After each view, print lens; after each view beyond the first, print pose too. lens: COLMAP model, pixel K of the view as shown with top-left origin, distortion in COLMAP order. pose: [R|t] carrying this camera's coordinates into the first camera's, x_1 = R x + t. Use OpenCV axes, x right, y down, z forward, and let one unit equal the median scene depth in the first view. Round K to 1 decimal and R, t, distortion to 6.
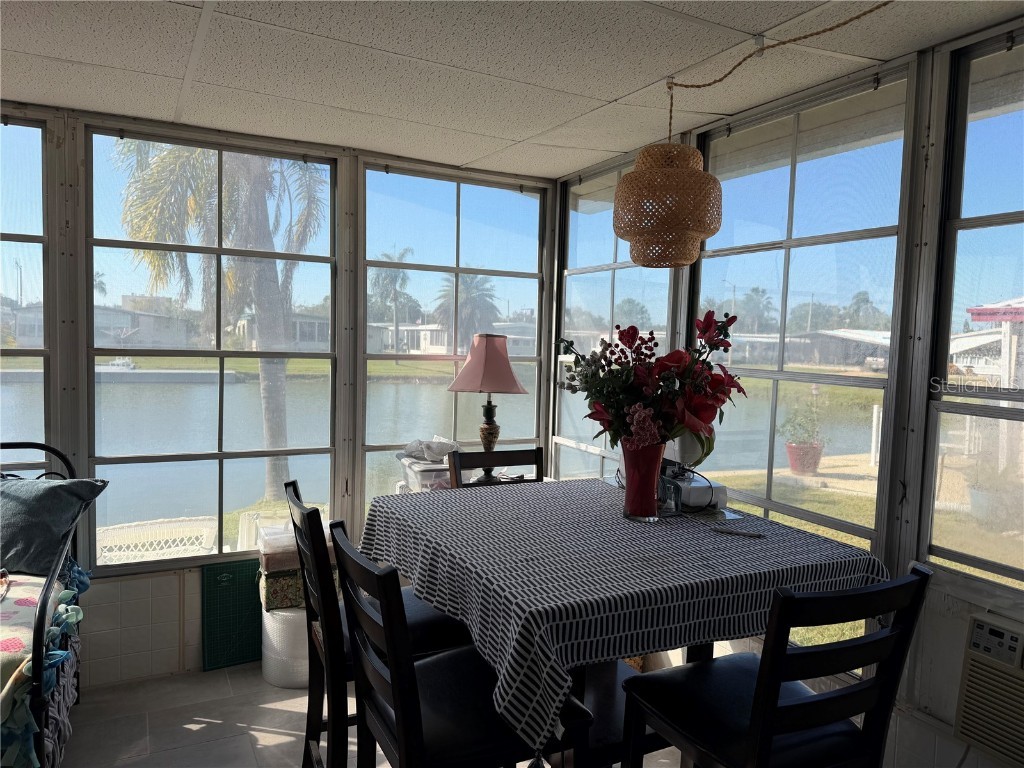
lens RADIAL K [[733.7, 0, 510.1], [0, 733.7, 389.3], [0, 0, 1]] dist [0.096553, -0.106895]
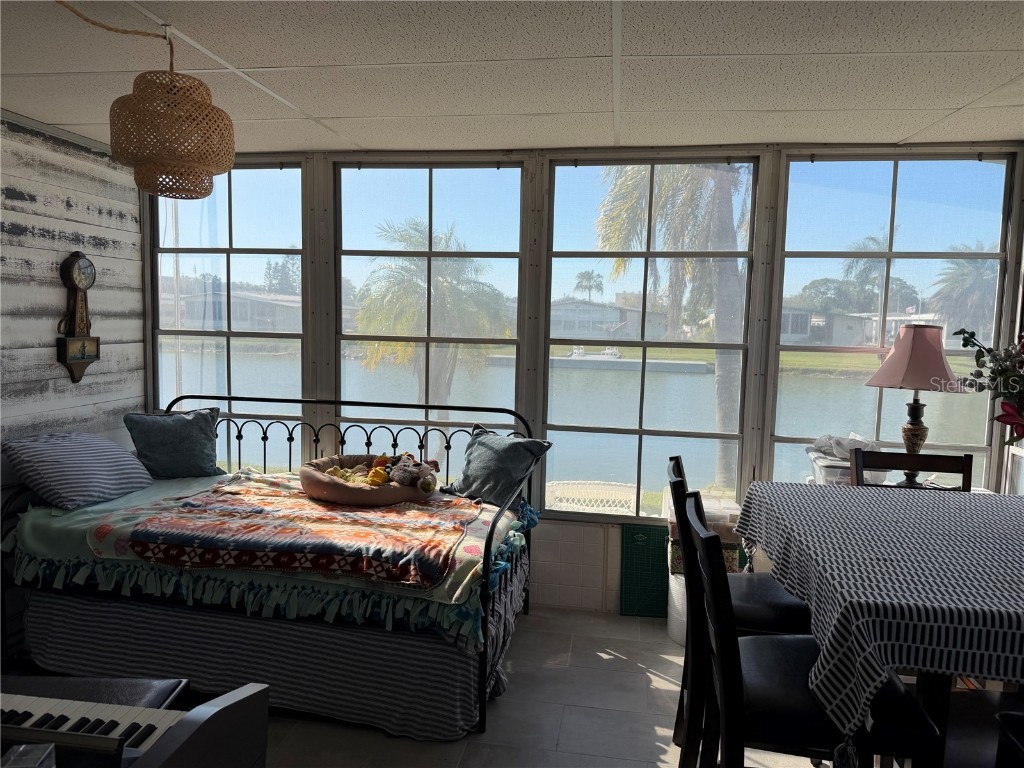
lens RADIAL K [[723.7, 0, 511.6], [0, 723.7, 391.9], [0, 0, 1]] dist [0.154123, -0.136049]
pose [[0.819334, 0.054275, -0.570741, 0.101996], [-0.045369, 0.998525, 0.029826, 0.002484], [0.571518, 0.001456, 0.820588, -0.048973]]
